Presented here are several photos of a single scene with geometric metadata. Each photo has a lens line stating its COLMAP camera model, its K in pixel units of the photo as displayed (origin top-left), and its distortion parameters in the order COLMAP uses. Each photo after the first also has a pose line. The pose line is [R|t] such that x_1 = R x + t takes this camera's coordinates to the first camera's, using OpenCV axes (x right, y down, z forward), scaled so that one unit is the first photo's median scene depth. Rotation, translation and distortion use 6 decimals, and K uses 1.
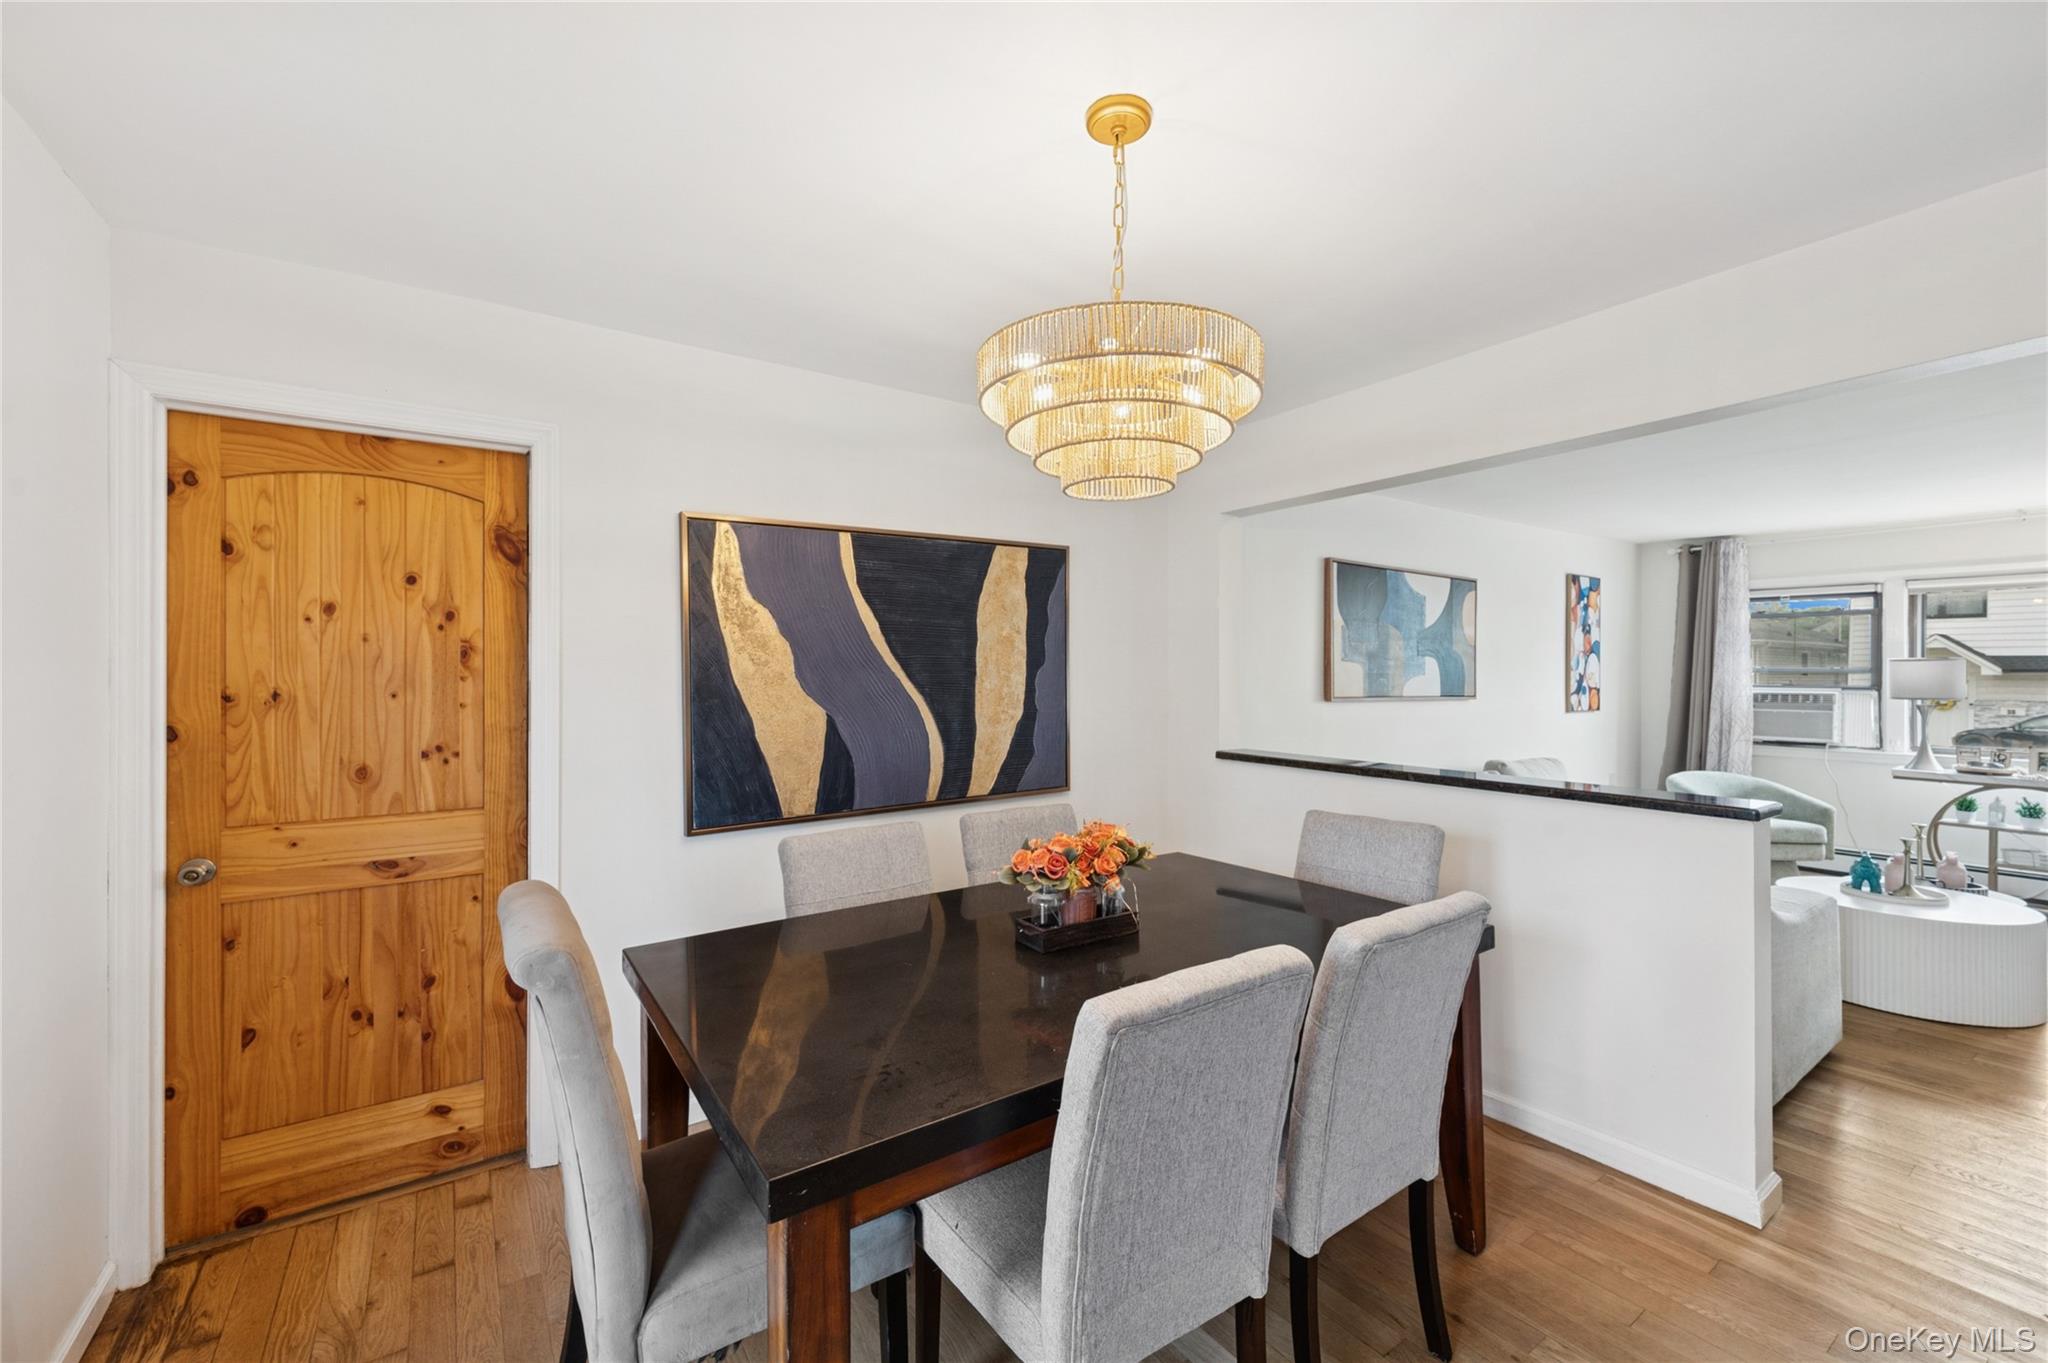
lens RADIAL K [[826.5, 0, 1027.1], [0, 826.5, 672.3], [0, 0, 1]] dist [0.000082, 0.000277]
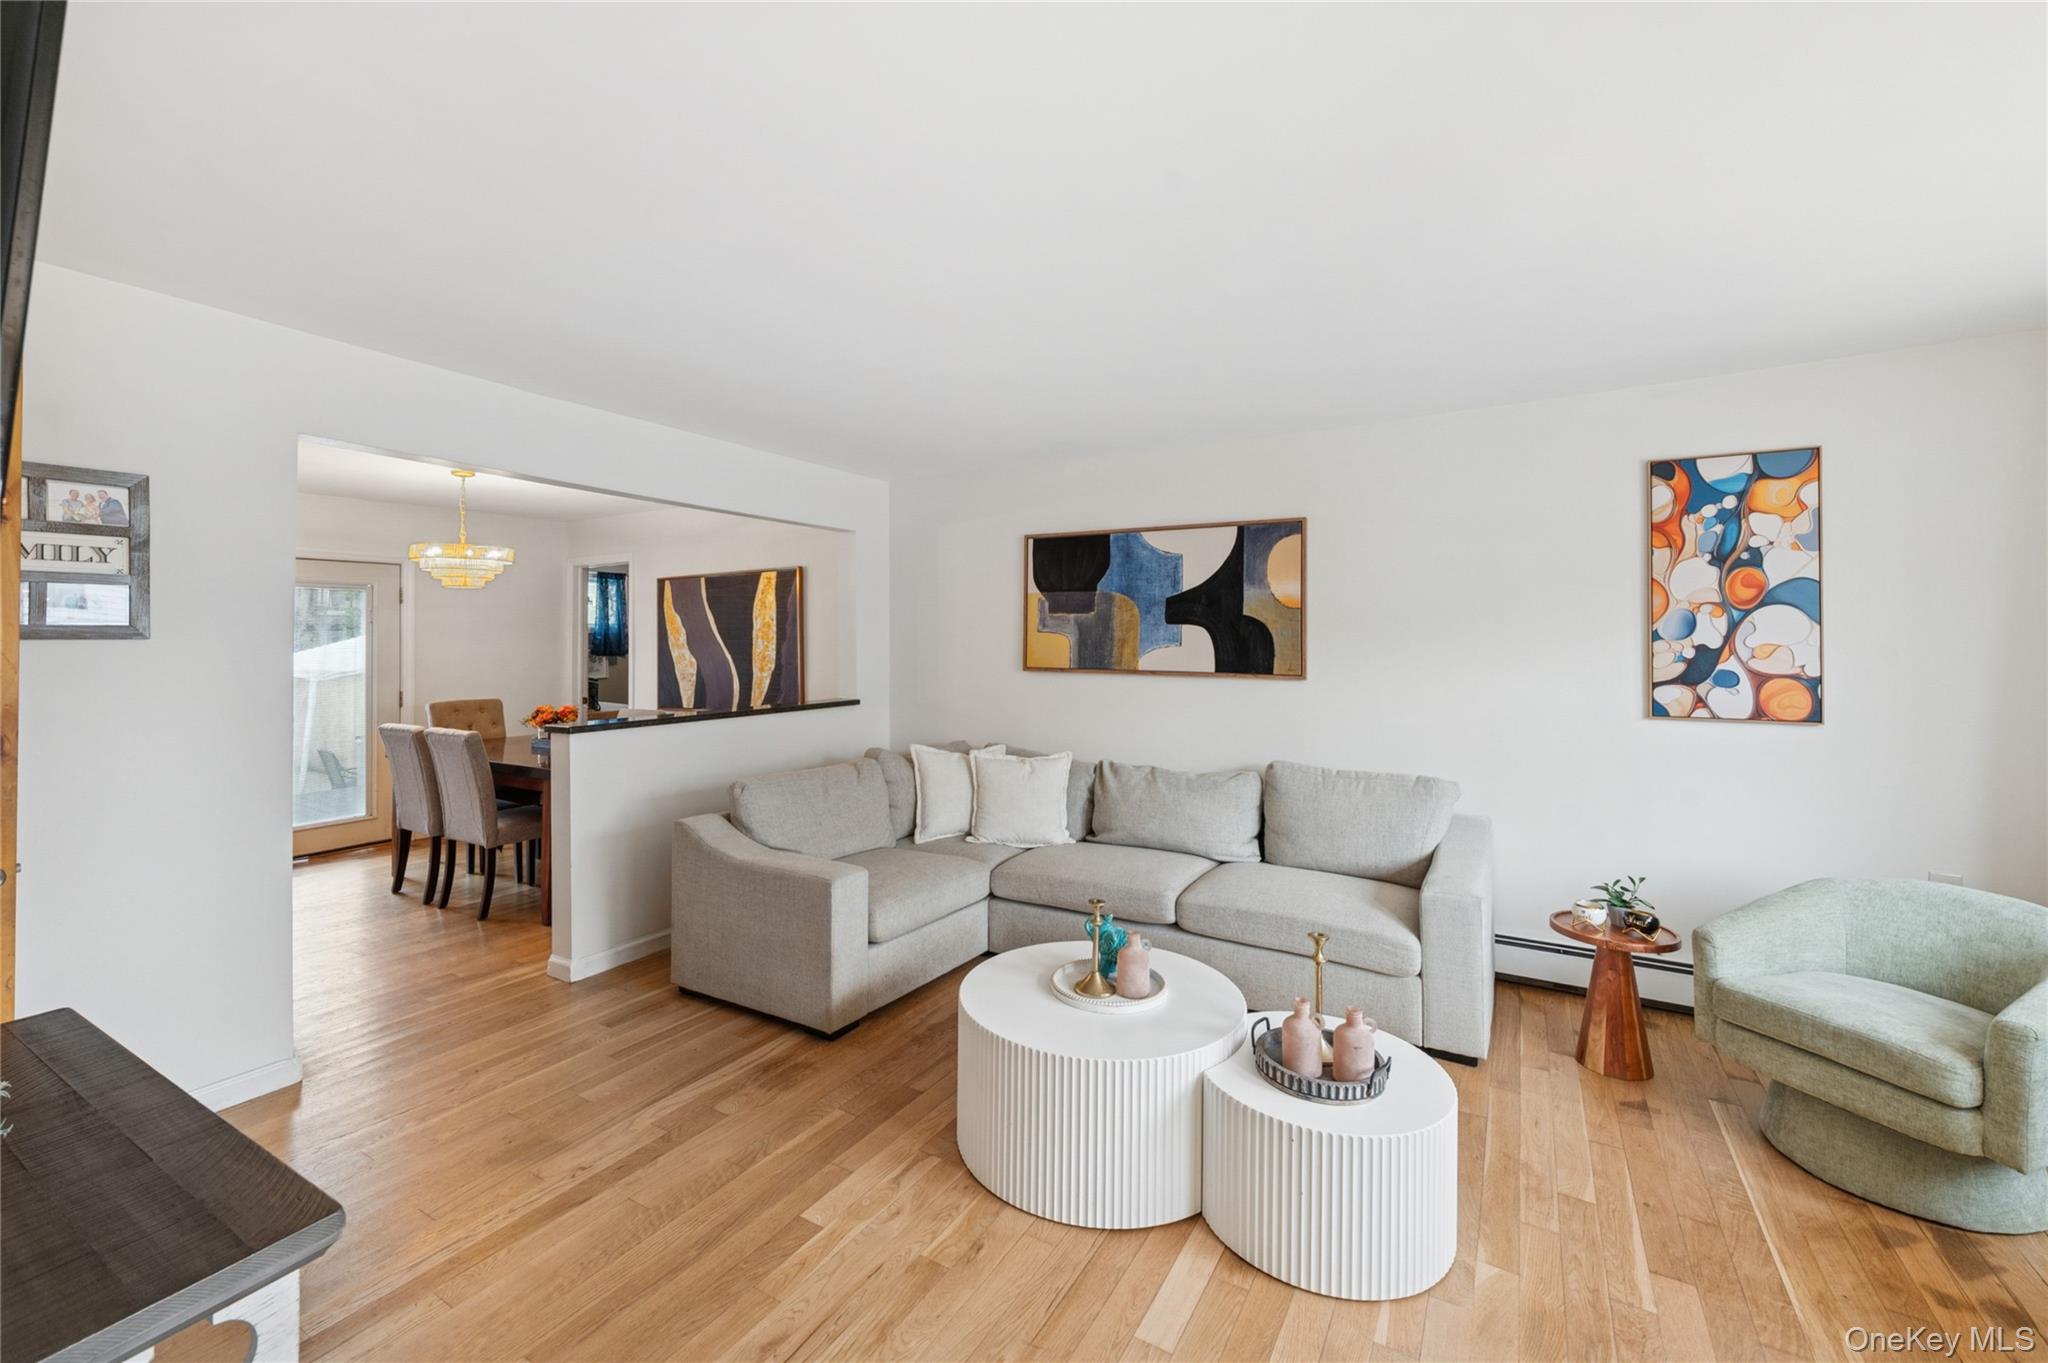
lens RADIAL K [[826.5, 0, 1030.0], [0, 826.5, 643.5], [0, 0, 1]] dist [0.000082, 0.000277]
pose [[0.430589, -0.001382, -0.902547, 1.134030], [-0.001996, 0.999995, -0.002483, 0.002420], [0.902546, 0.002870, 0.430584, 0.469995]]
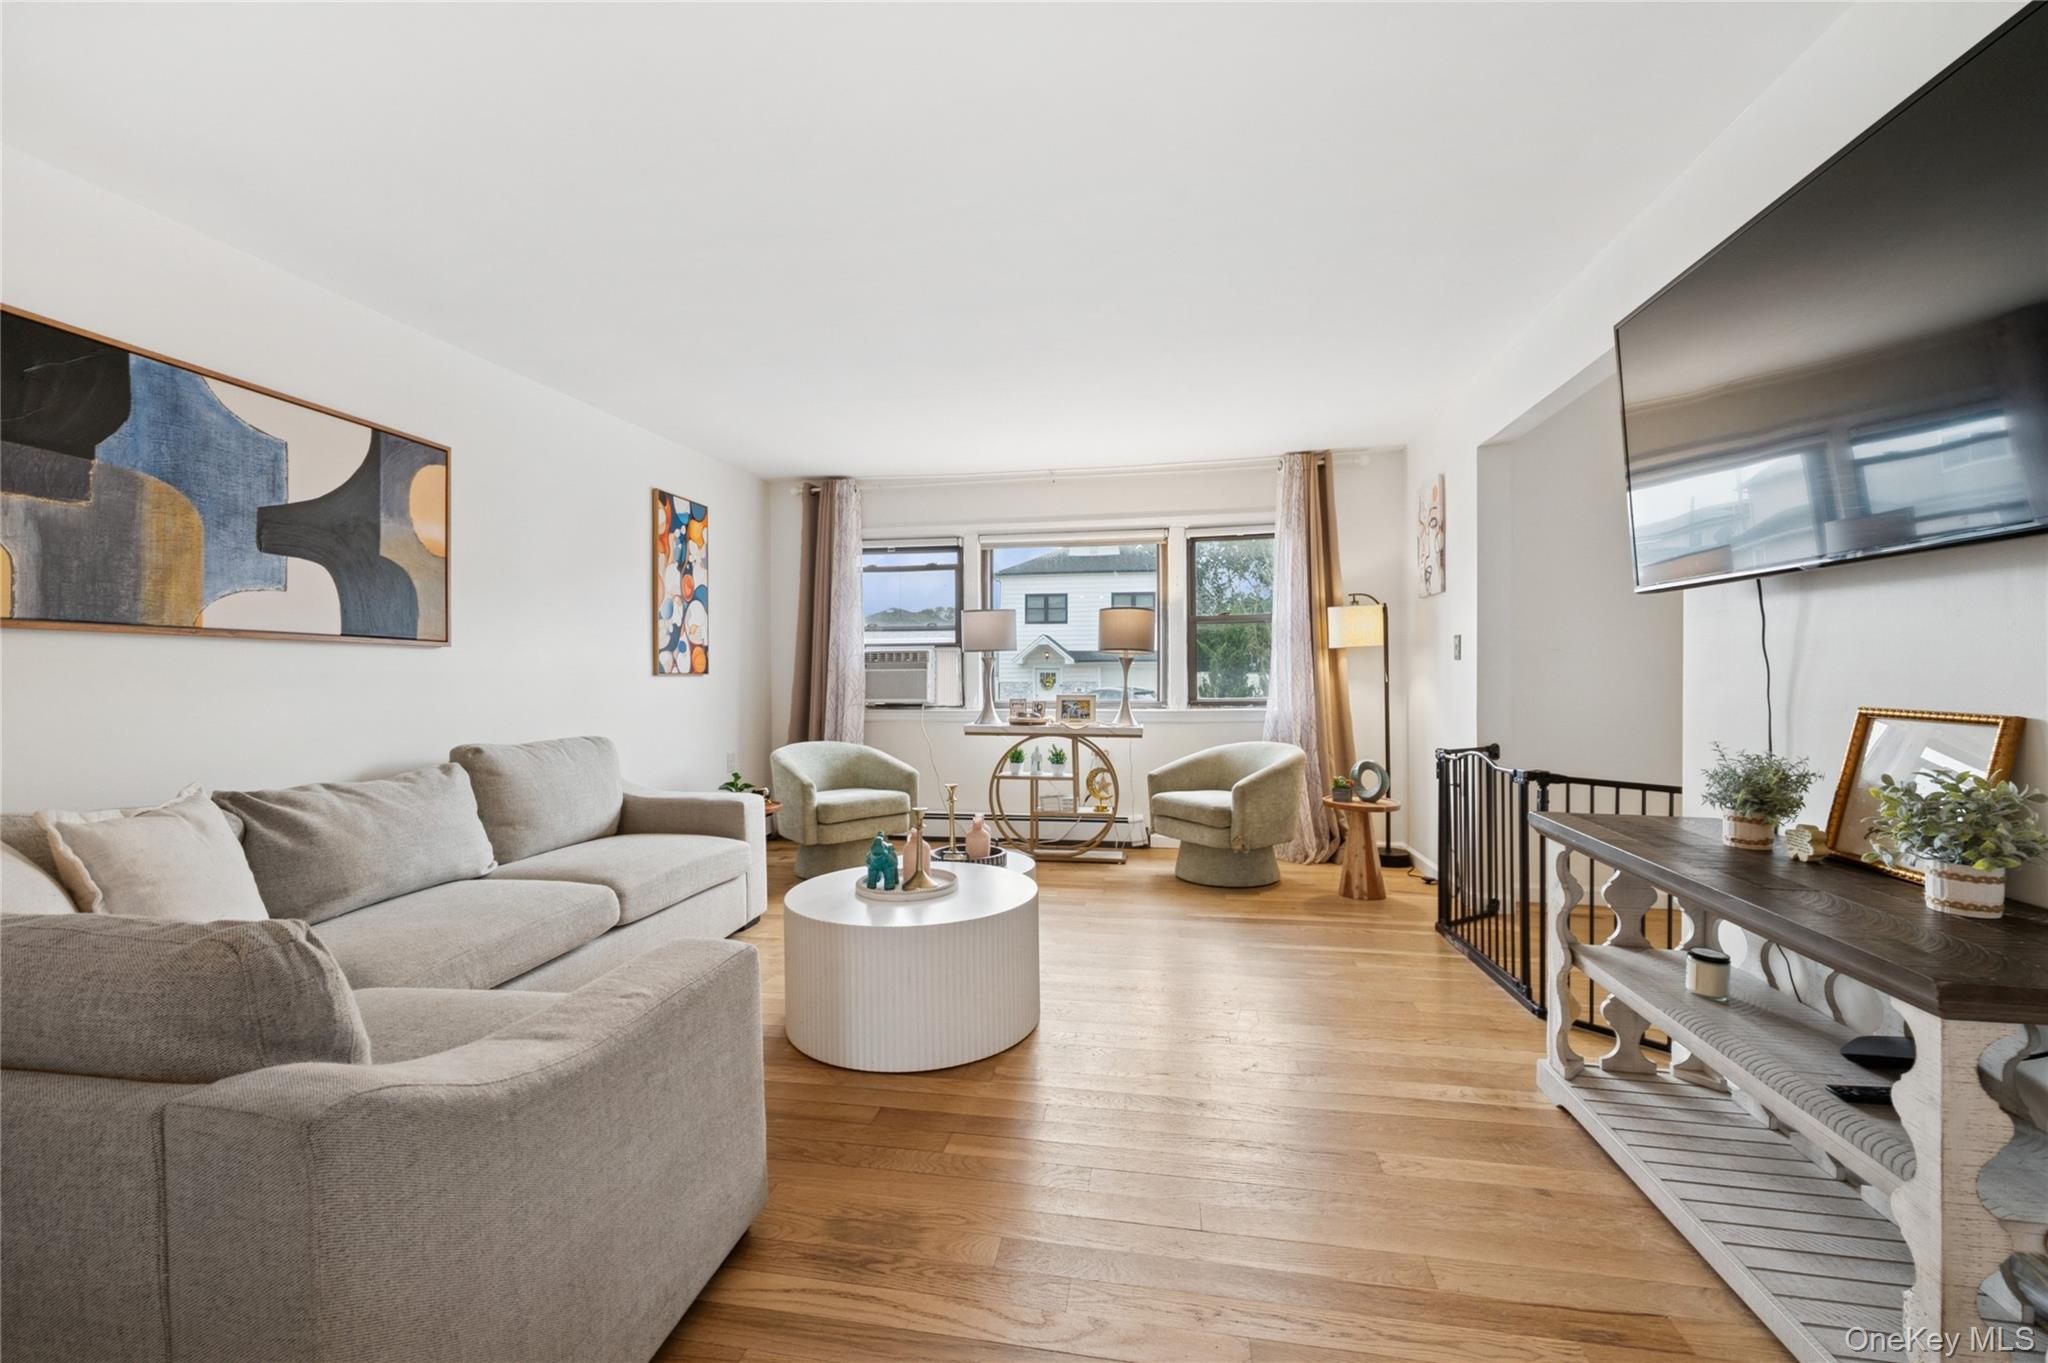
lens RADIAL K [[826.5, 0, 1014.3], [0, 826.5, 666.4], [0, 0, 1]] dist [0.000082, 0.000277]
pose [[0.706040, -0.003266, 0.708164, 0.416953], [0.008213, 0.999960, -0.003577, 0.053772], [-0.708124, 0.008342, 0.706039, 0.289440]]
